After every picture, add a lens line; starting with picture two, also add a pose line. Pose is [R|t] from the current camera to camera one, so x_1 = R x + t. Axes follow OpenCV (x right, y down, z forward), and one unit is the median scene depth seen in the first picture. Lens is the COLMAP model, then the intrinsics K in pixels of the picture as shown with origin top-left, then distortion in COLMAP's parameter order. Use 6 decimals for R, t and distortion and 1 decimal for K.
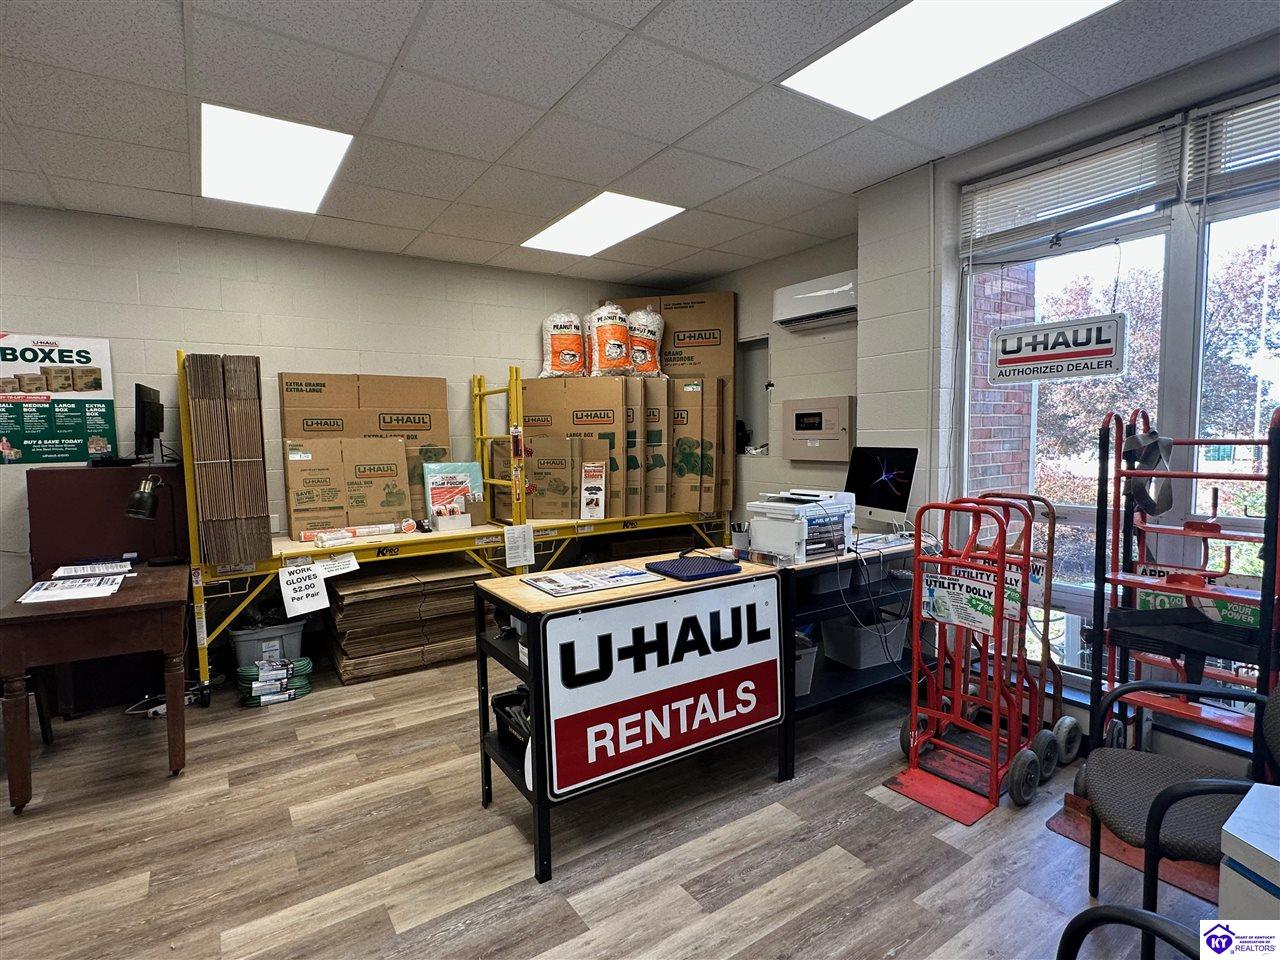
lens RADIAL K [[649.0, 0, 639.9], [0, 649.0, 485.6], [0, 0, 1]] dist [0.000351, 0.000070]
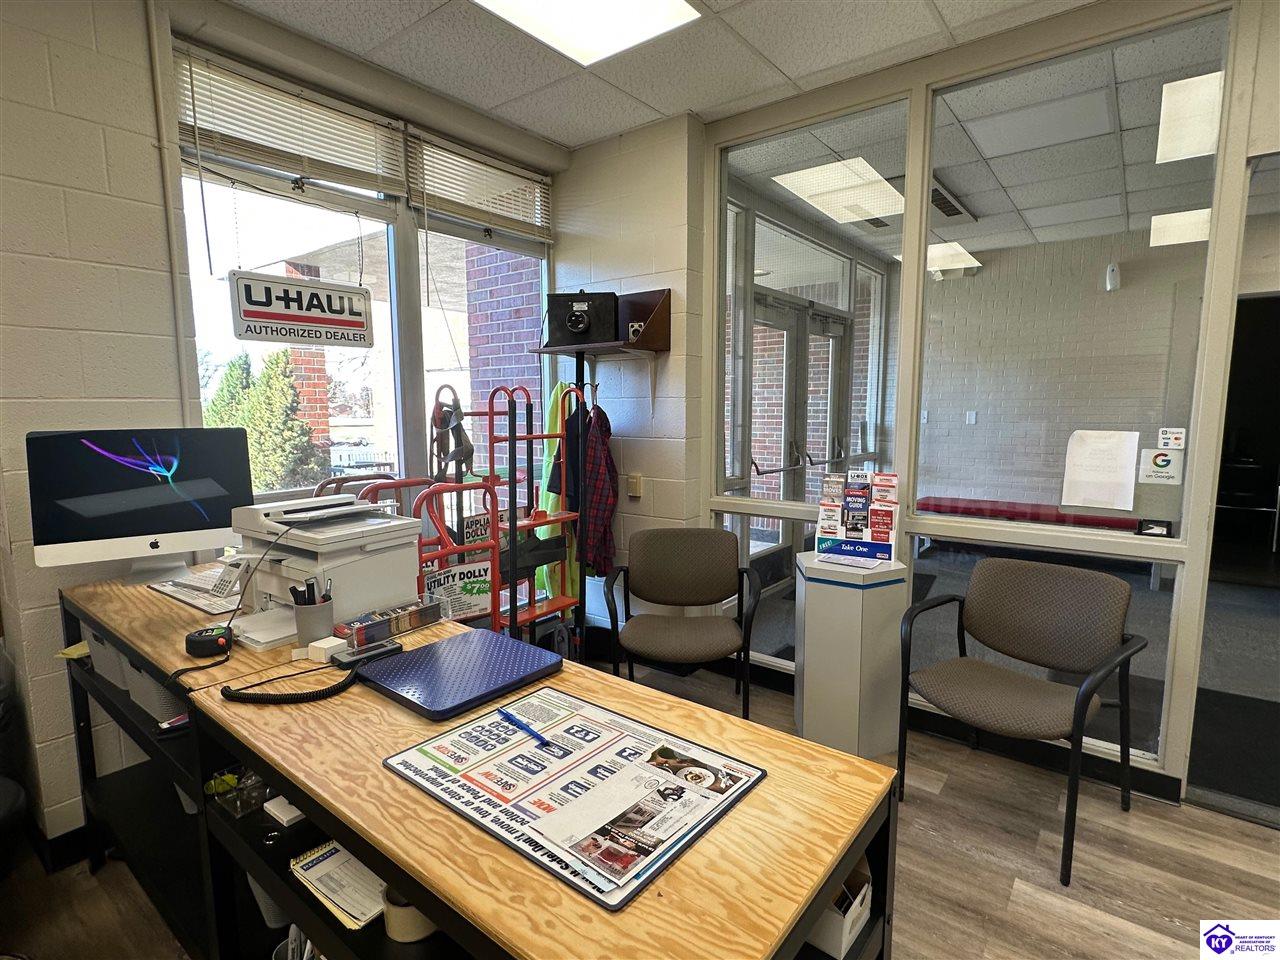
lens RADIAL K [[649.0, 0, 642.2], [0, 649.0, 483.8], [0, 0, 1]] dist [0.000351, 0.000070]
pose [[-0.303066, -0.099253, 0.947787, -0.359006], [0.081676, 0.988197, 0.129601, -0.055964], [-0.949463, 0.116689, -0.291382, 0.860037]]
